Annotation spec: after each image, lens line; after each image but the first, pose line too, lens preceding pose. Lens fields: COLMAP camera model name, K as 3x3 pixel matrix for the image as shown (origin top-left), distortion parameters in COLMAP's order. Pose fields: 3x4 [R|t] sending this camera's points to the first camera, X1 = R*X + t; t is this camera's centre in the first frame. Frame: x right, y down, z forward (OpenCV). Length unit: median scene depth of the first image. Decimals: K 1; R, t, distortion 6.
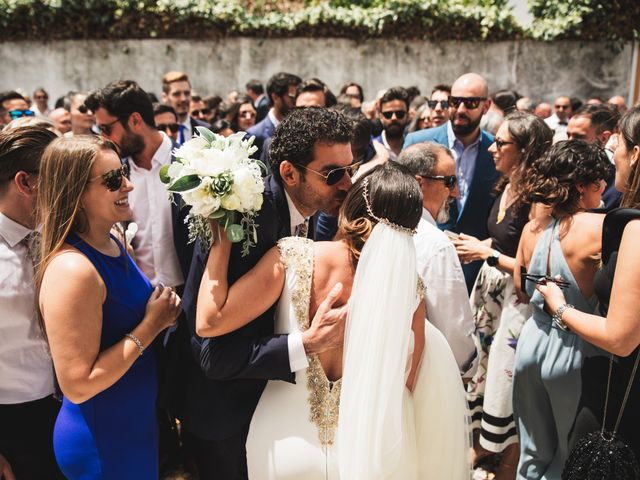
lens RADIAL K [[733.6, 0, 320.0], [0, 733.6, 240.0], [0, 0, 1]] dist [-0.046745, 0.060257]
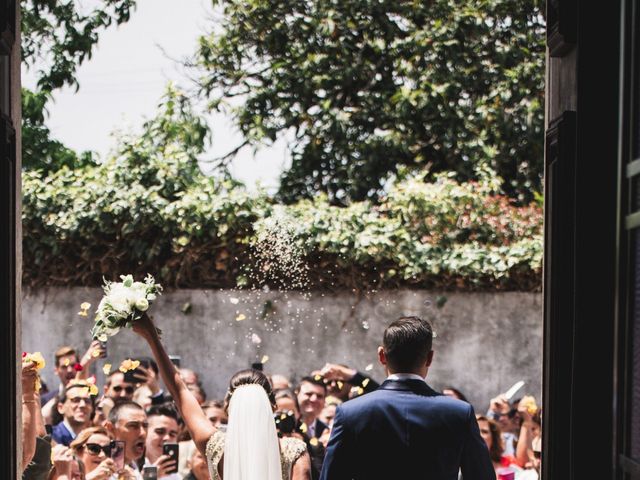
lens RADIAL K [[733.6, 0, 320.0], [0, 733.6, 240.0], [0, 0, 1]] dist [-0.046745, 0.060257]
pose [[0.973704, -0.003233, -0.227796, -0.048029], [-0.075369, 0.939025, -0.335486, -0.130166], [0.214990, 0.343833, 0.914089, 0.496317]]
